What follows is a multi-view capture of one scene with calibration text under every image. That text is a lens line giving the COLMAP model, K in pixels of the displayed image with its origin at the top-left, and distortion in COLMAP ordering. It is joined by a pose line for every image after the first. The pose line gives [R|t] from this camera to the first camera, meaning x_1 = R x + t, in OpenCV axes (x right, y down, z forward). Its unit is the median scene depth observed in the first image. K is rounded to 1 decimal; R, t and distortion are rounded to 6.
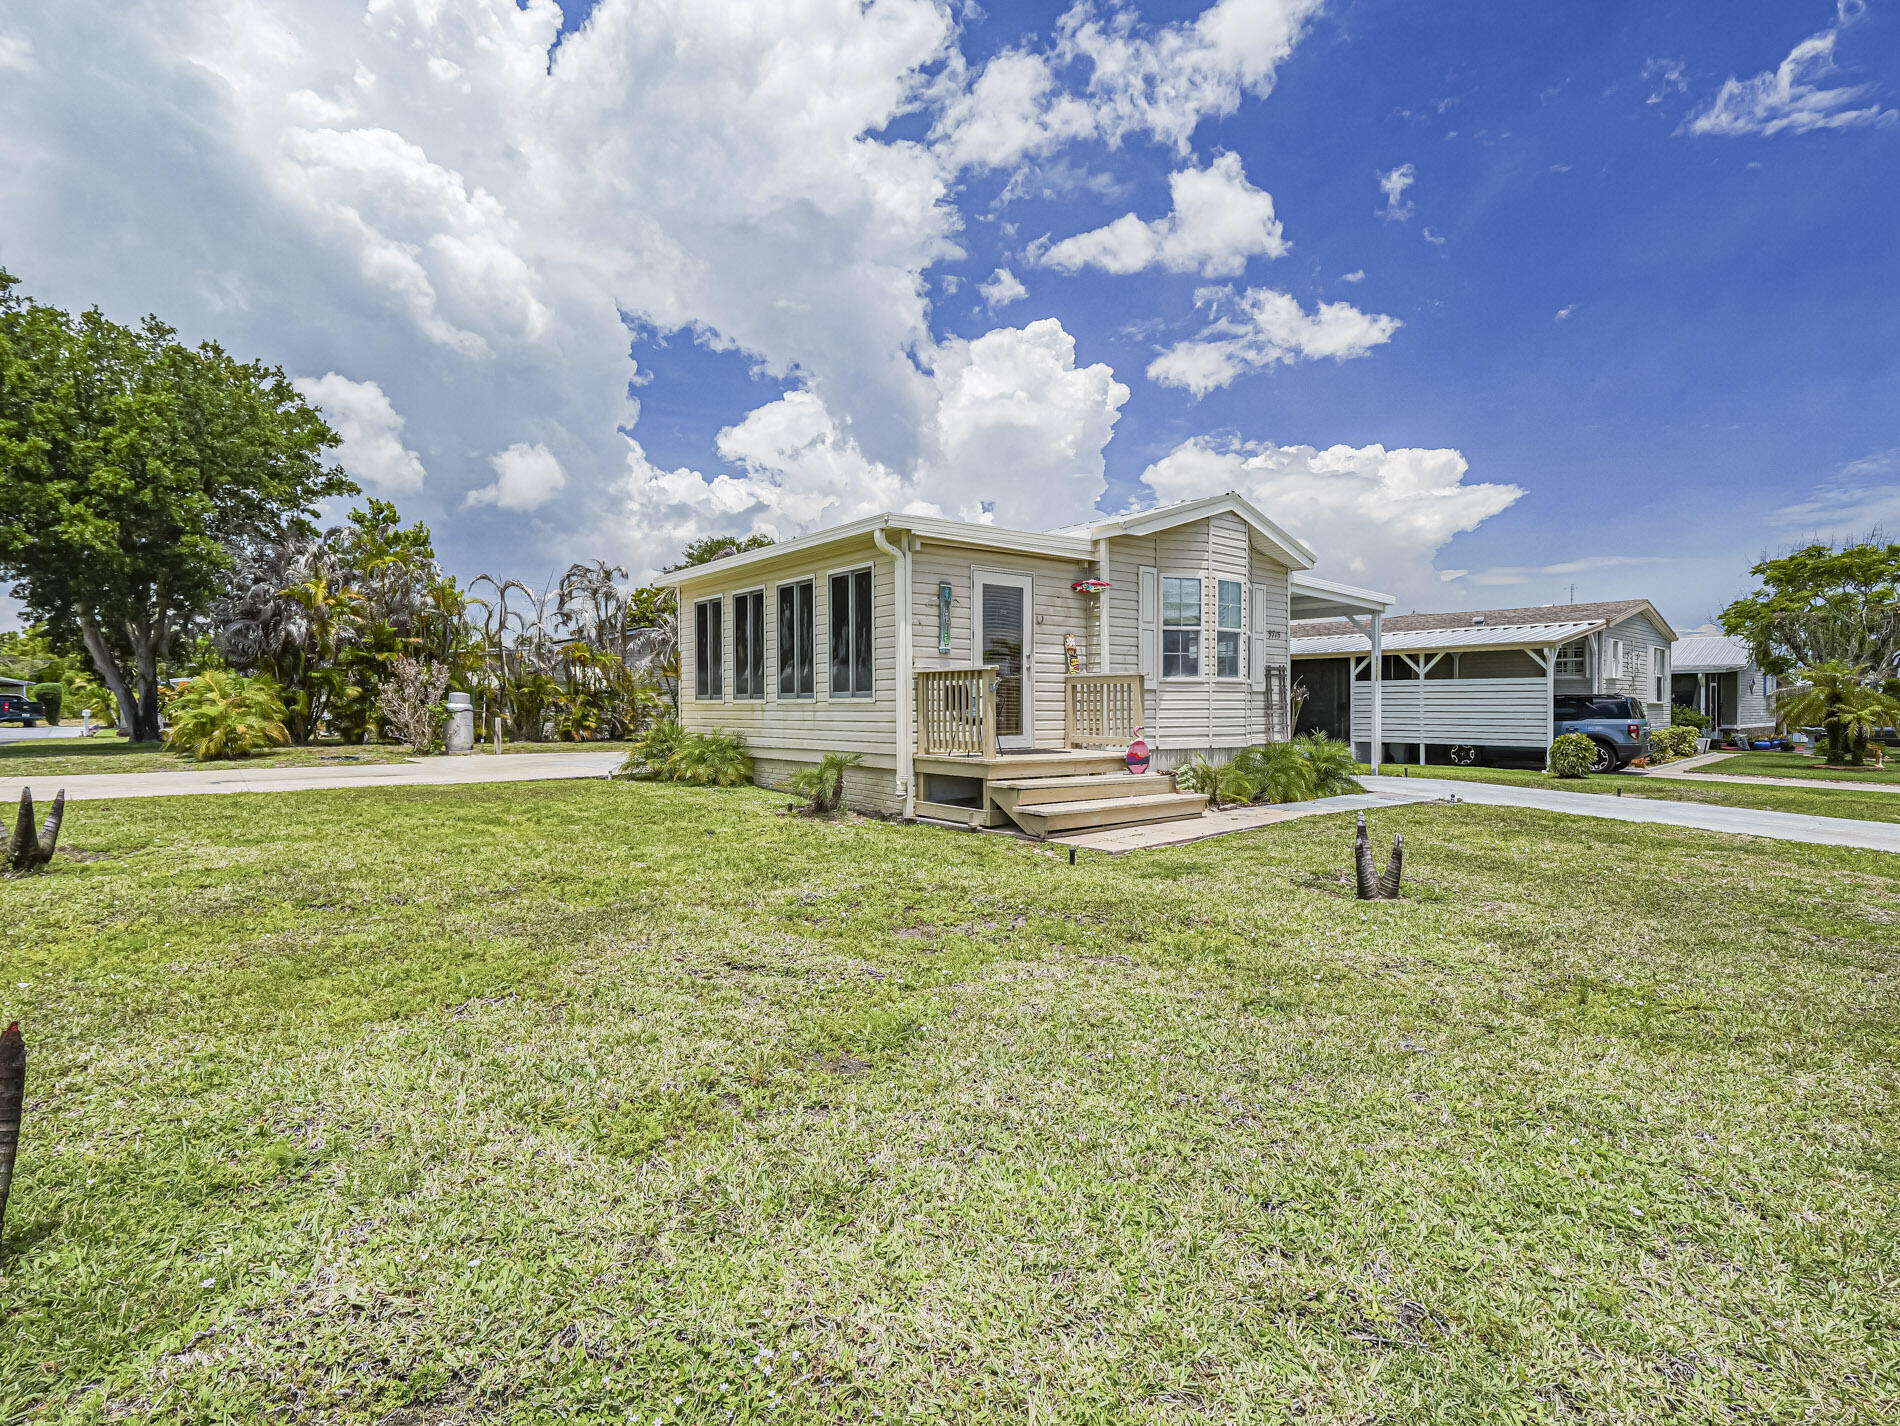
lens RADIAL K [[938.7, 0, 949.9], [0, 938.7, 756.1], [0, 0, 1]] dist [-0.016293, 0.000530]
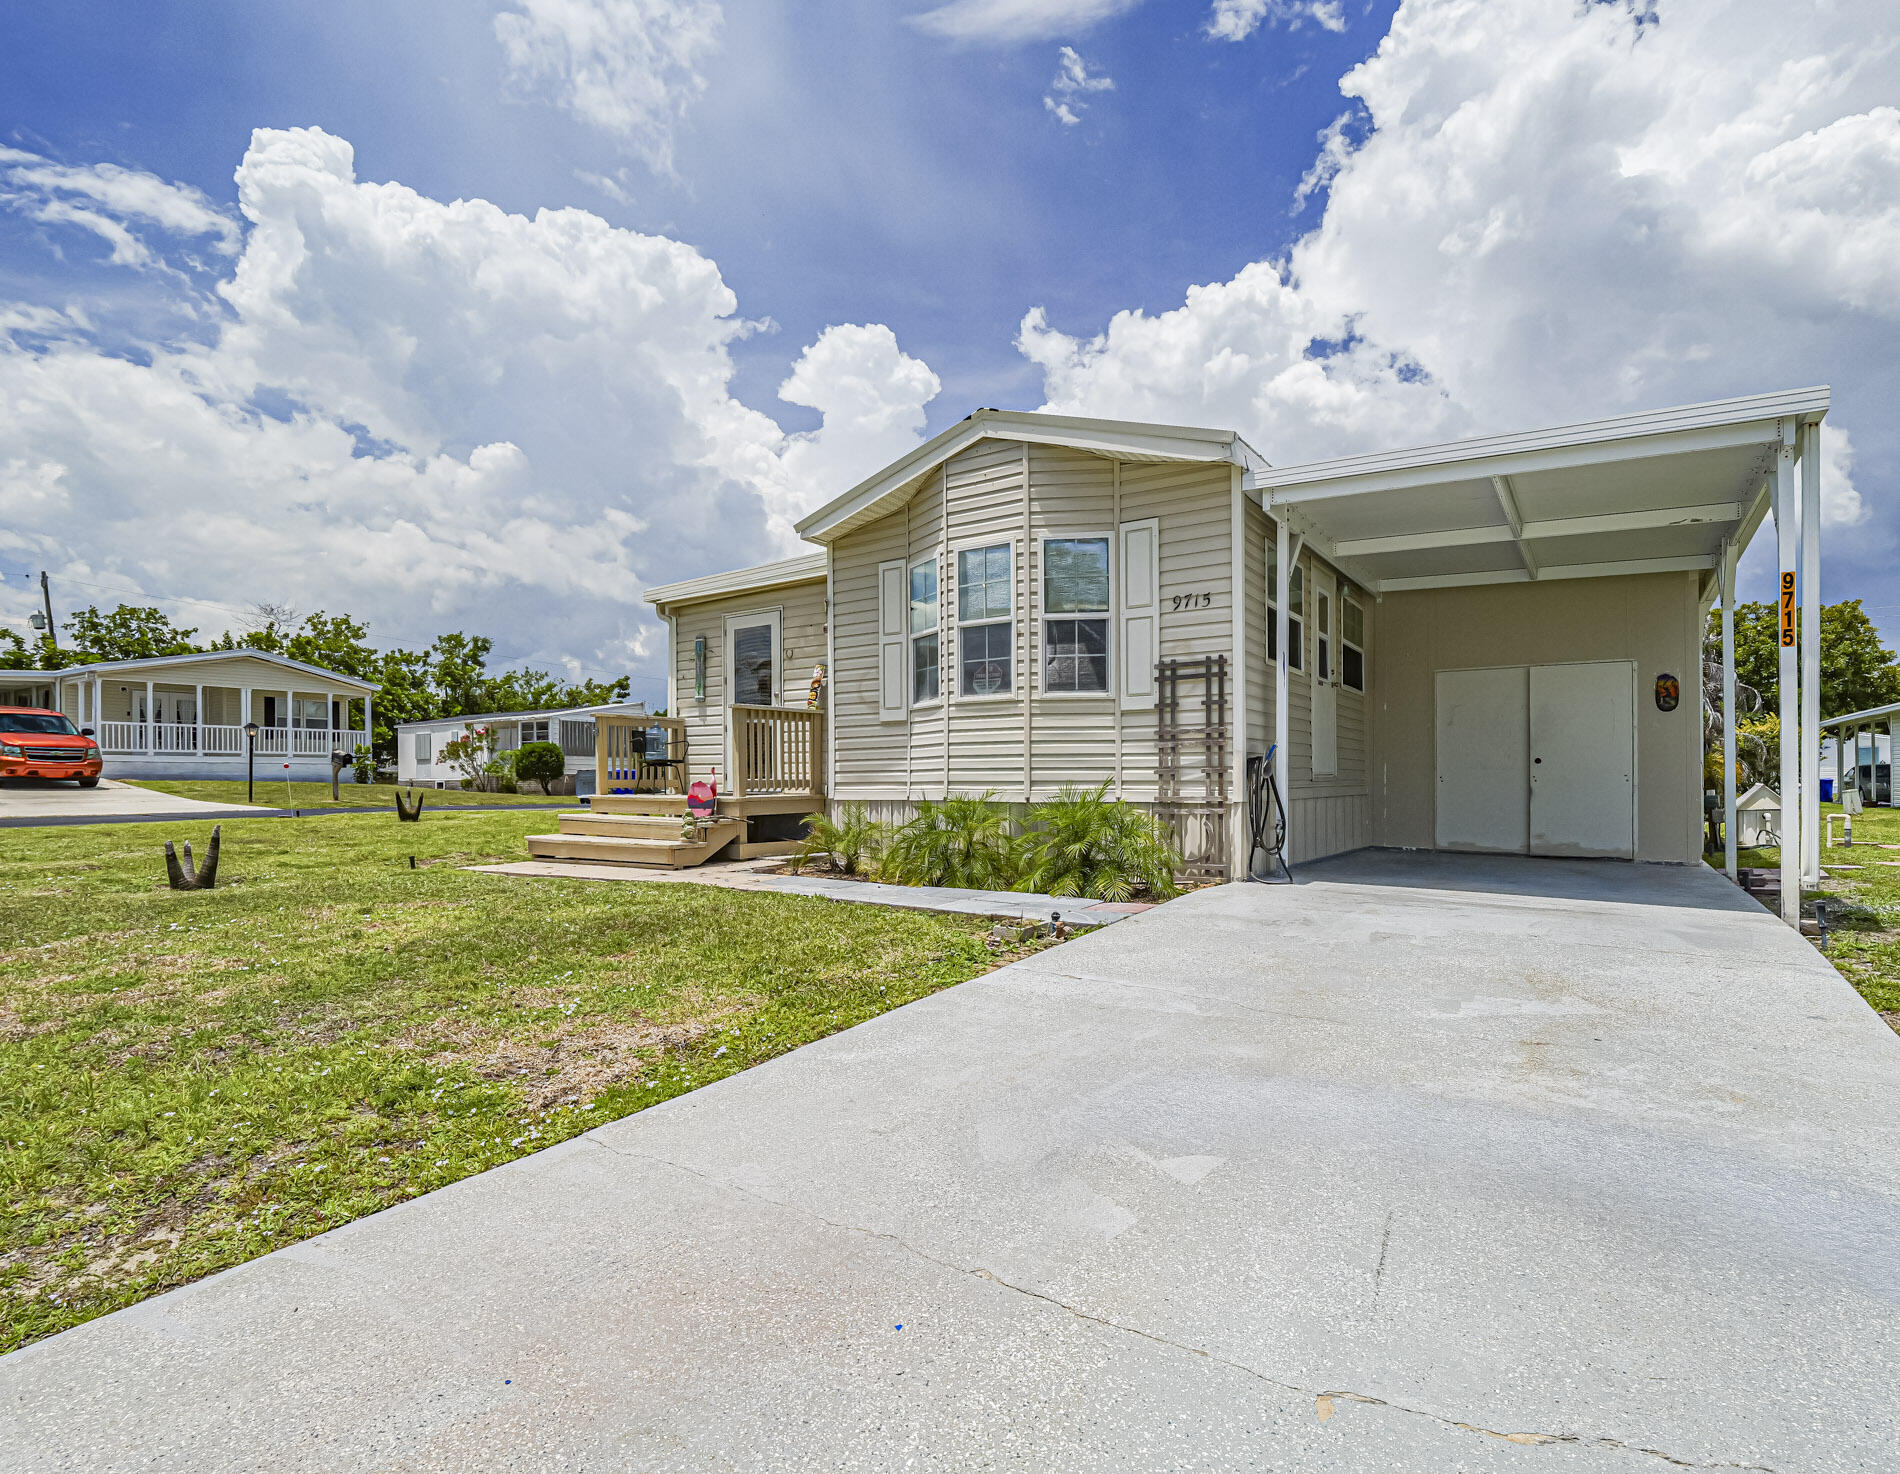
lens RADIAL K [[973.8, 0, 949.7], [0, 973.8, 793.4], [0, 0, 1]] dist [-0.010954, -0.007064]
pose [[0.265824, 0.011011, -0.963959, 0.507135], [-0.048396, 0.998826, -0.001936, -0.006764], [0.962806, 0.047167, 0.266045, 0.430087]]
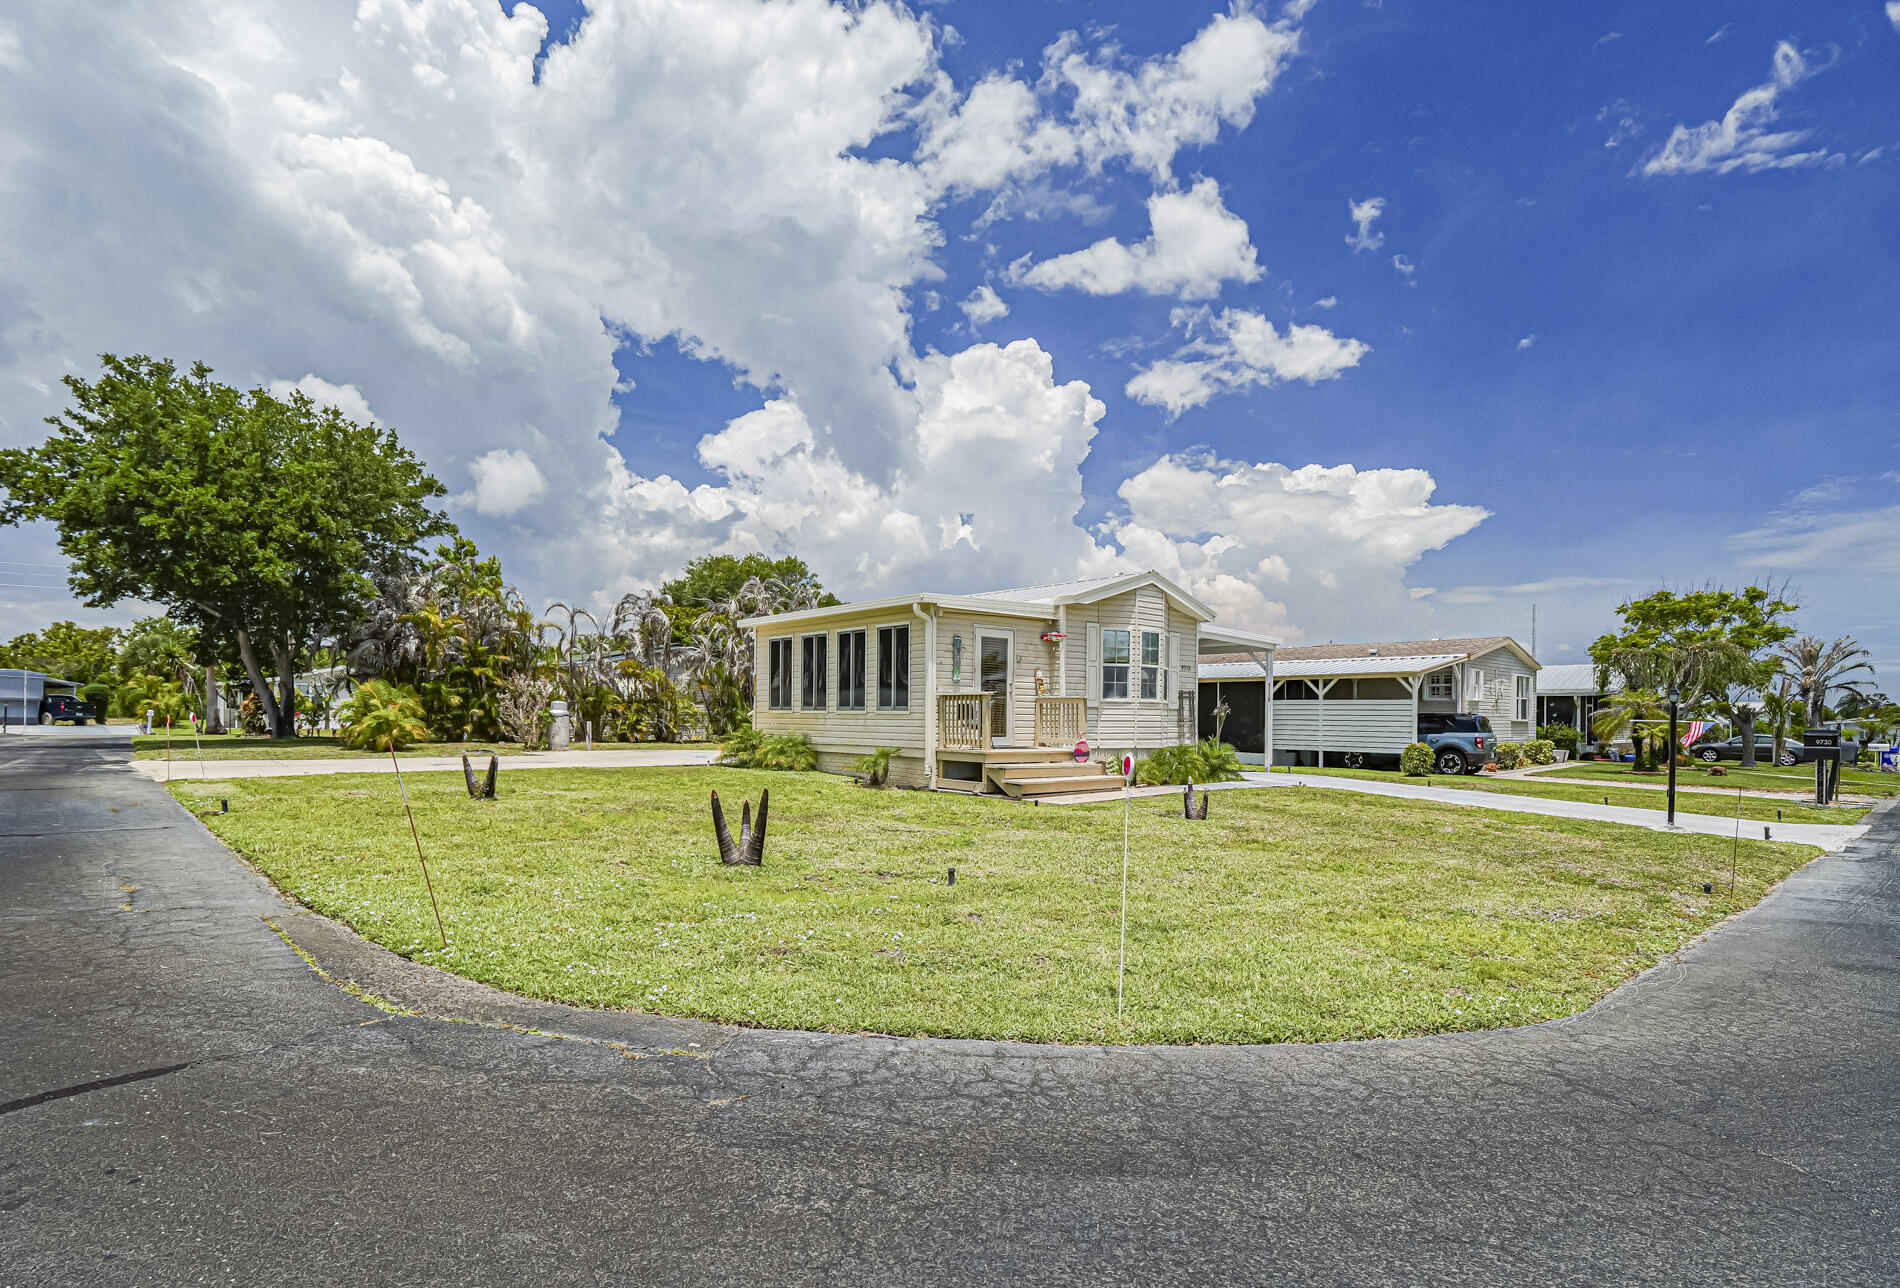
lens RADIAL K [[934.5, 0, 955.2], [0, 934.5, 759.5], [0, 0, 1]] dist [-0.009141, -0.000758]
pose [[0.999482, 0.010156, 0.030533, -0.023062], [-0.009942, 0.999925, -0.007149, 0.011696], [-0.030603, 0.006842, 0.999508, -0.226977]]
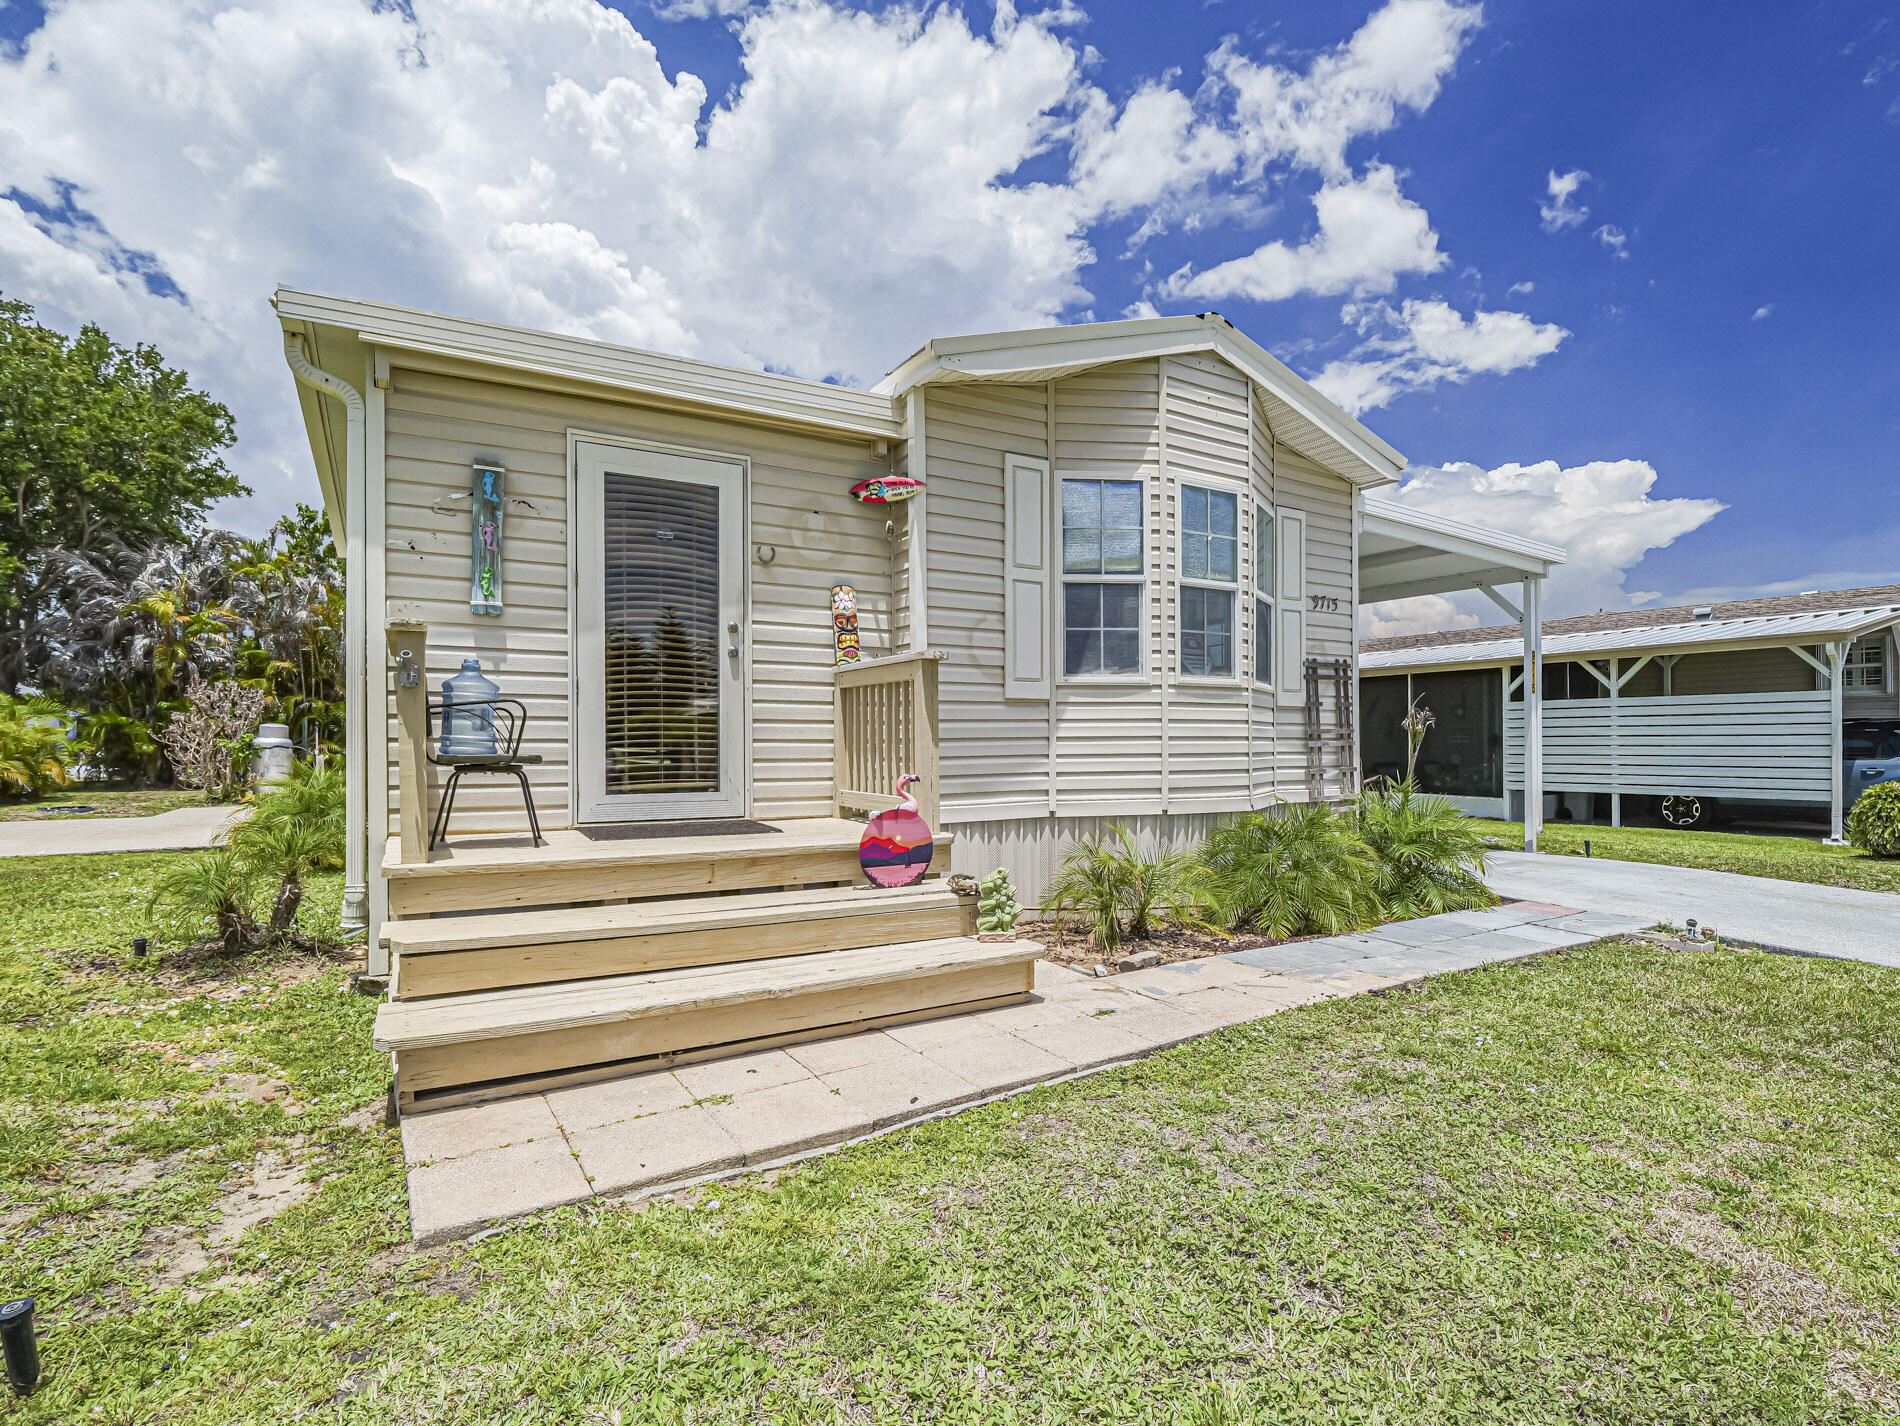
lens RADIAL K [[938.7, 0, 948.4], [0, 938.7, 765.1], [0, 0, 1]] dist [-0.016293, 0.000530]
pose [[0.988847, 0.000786, -0.148931, 0.125300], [-0.005314, 0.999536, -0.030003, -0.010365], [0.148838, 0.030460, 0.988392, 0.255066]]
